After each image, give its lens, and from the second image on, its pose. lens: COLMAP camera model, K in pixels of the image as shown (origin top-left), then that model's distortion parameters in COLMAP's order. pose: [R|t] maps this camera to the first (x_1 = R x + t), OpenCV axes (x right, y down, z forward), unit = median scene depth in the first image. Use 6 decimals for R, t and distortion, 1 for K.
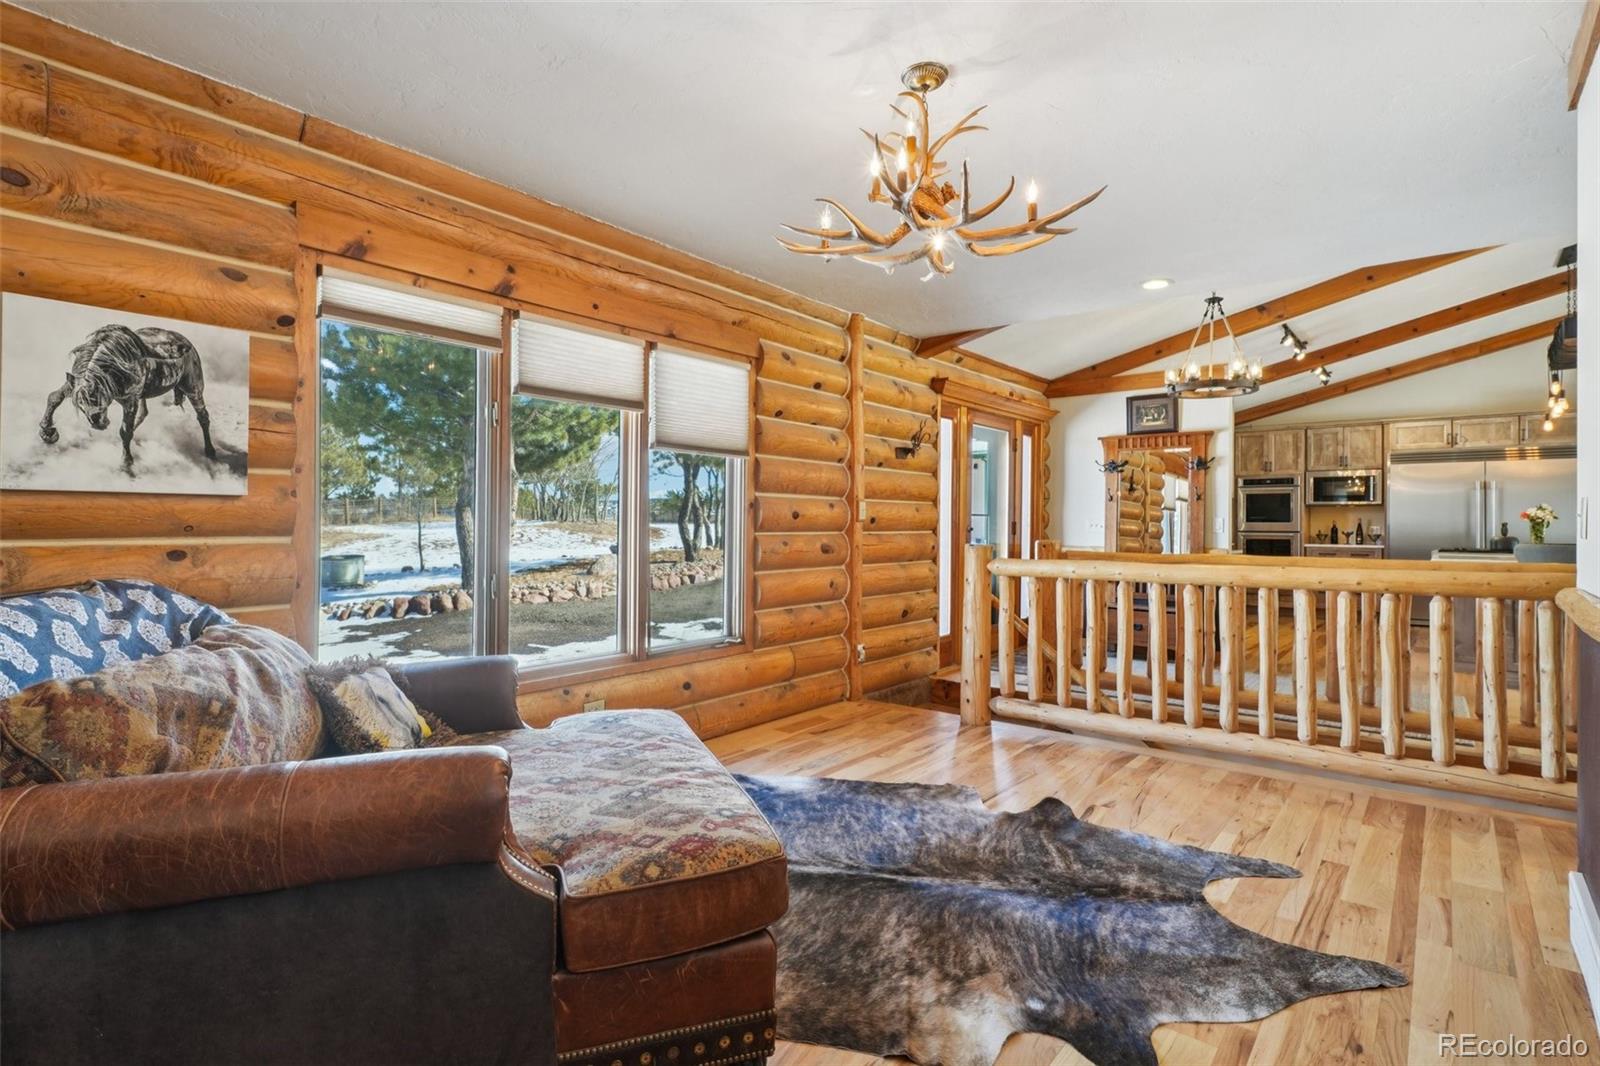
lens RADIAL K [[785.4, 0, 800.0], [0, 785.4, 533.0], [0, 0, 1]] dist [0.012637, 0.000298]
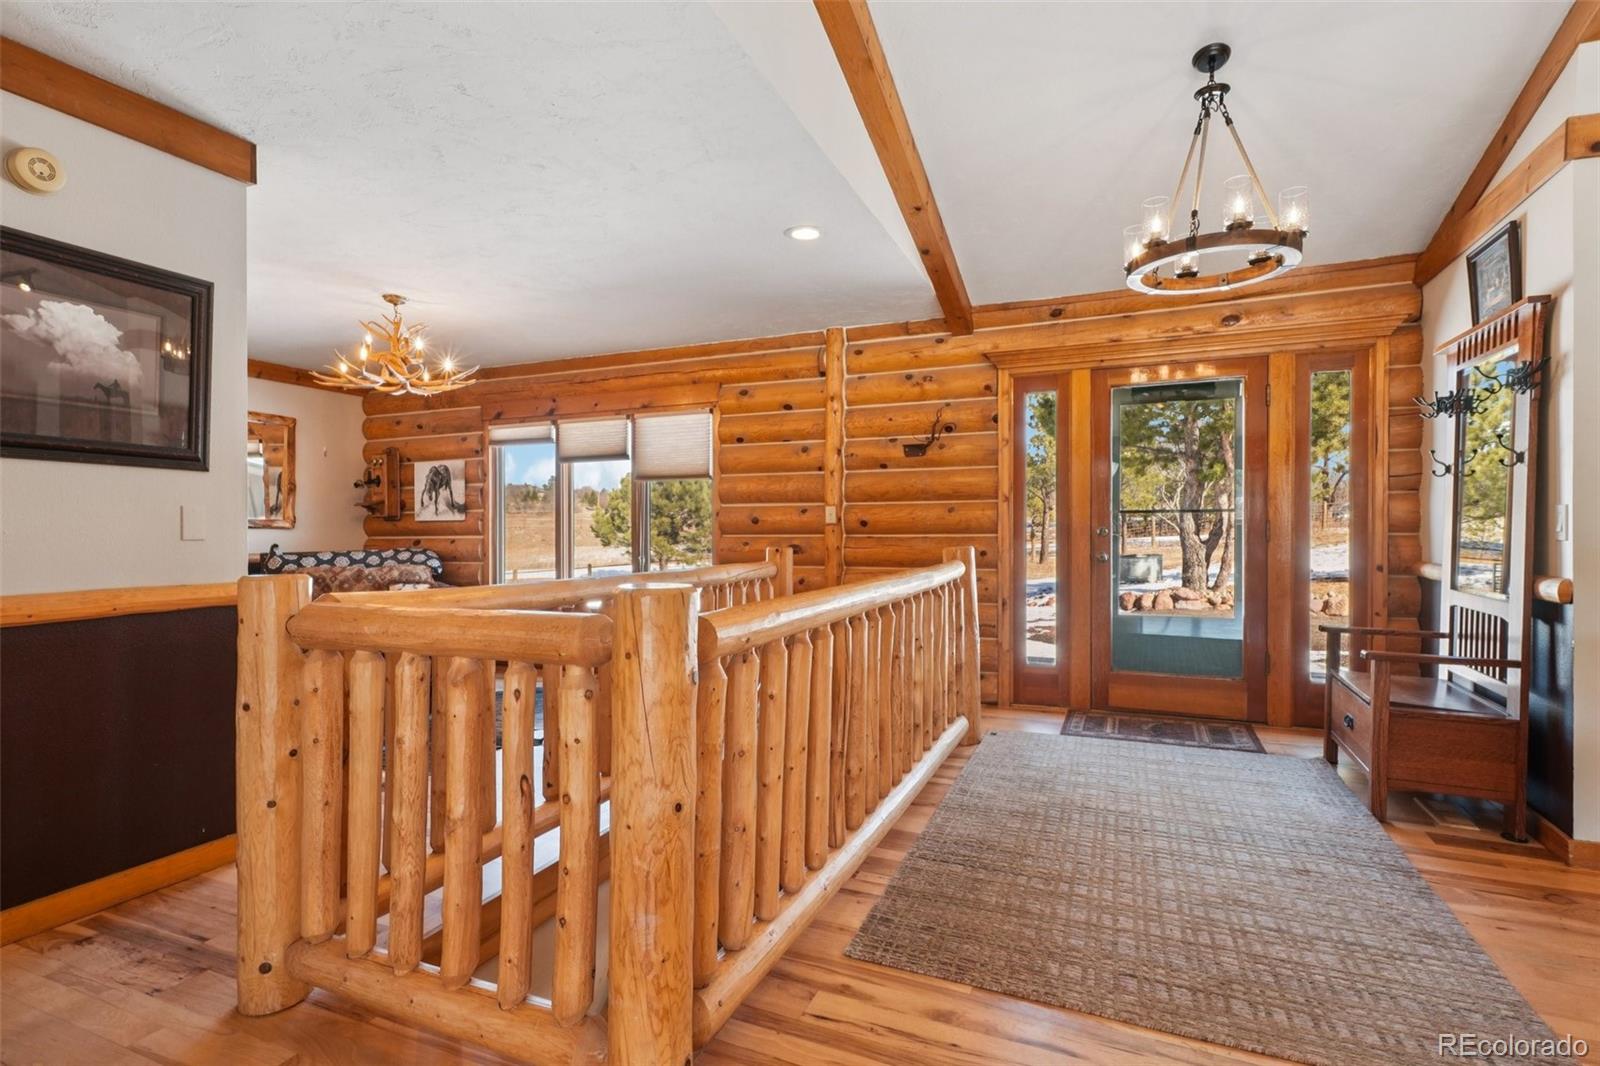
lens RADIAL K [[785.4, 0, 800.0], [0, 785.4, 533.0], [0, 0, 1]] dist [0.012637, 0.000298]
pose [[0.280949, 0.000264, -0.959723, 1.573826], [-0.002510, 0.999997, -0.000460, -0.004461], [0.959719, 0.002538, 0.280948, 0.968080]]
